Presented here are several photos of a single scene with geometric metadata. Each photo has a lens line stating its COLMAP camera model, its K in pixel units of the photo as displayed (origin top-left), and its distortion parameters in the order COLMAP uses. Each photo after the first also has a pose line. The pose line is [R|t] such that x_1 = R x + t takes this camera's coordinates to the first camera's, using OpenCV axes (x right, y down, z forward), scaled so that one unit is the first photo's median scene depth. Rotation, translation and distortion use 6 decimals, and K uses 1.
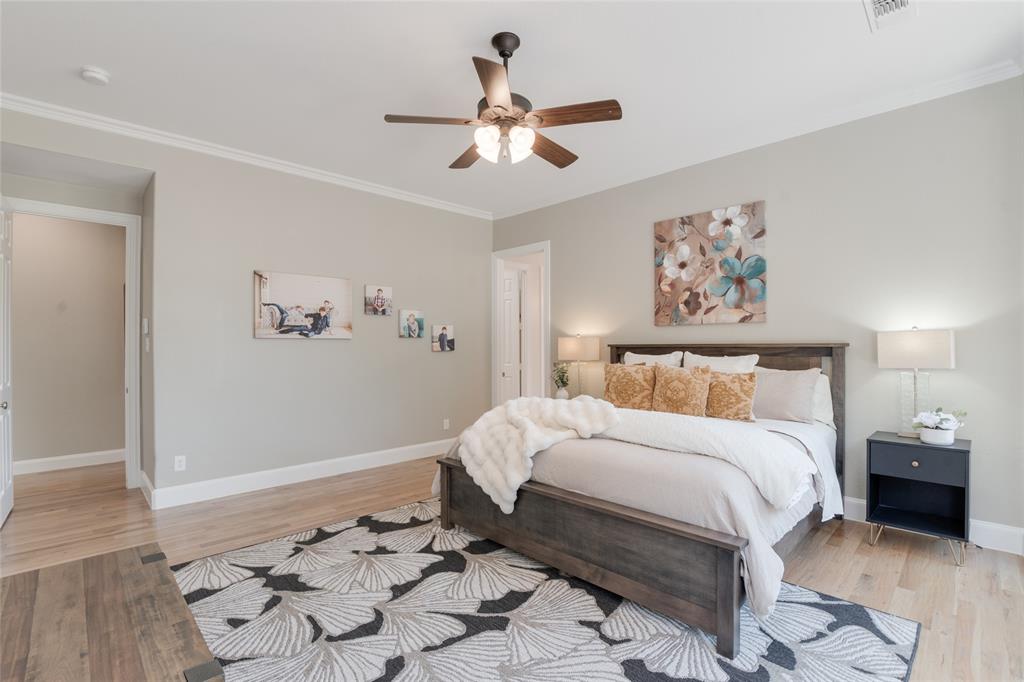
lens RADIAL K [[460.6, 0, 514.3], [0, 460.6, 350.7], [0, 0, 1]] dist [-0.019015, 0.000203]
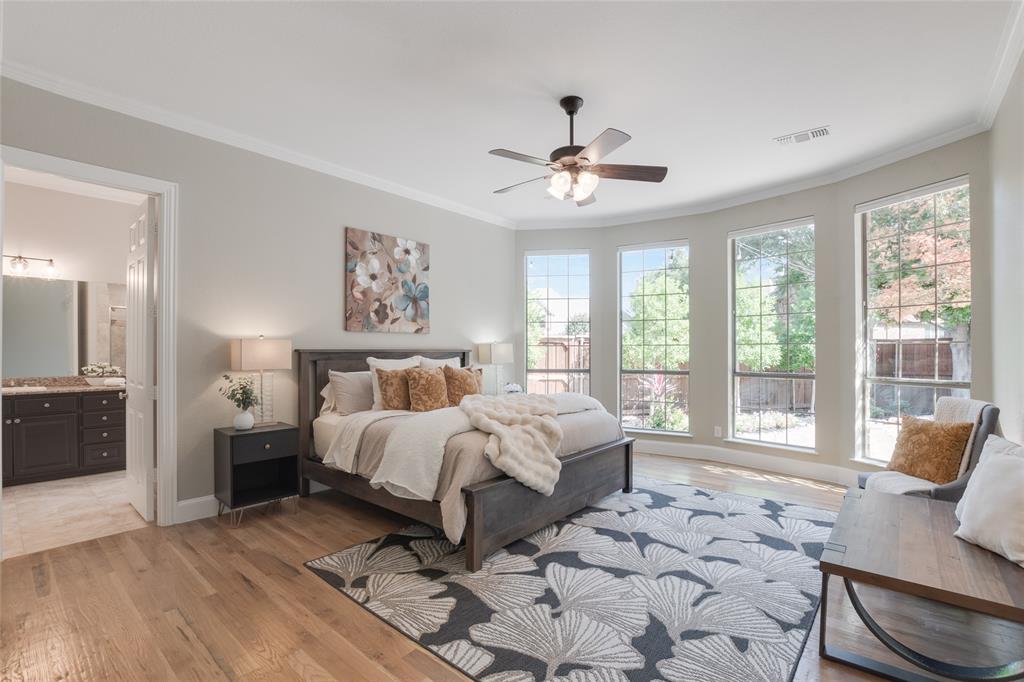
lens RADIAL K [[460.6, 0, 514.3], [0, 460.6, 350.7], [0, 0, 1]] dist [-0.019015, 0.000203]
pose [[-0.080066, 0.006844, 0.996766, -0.924210], [0.012117, 0.999909, -0.005893, -0.000814], [-0.996716, 0.011606, -0.080142, 0.938342]]
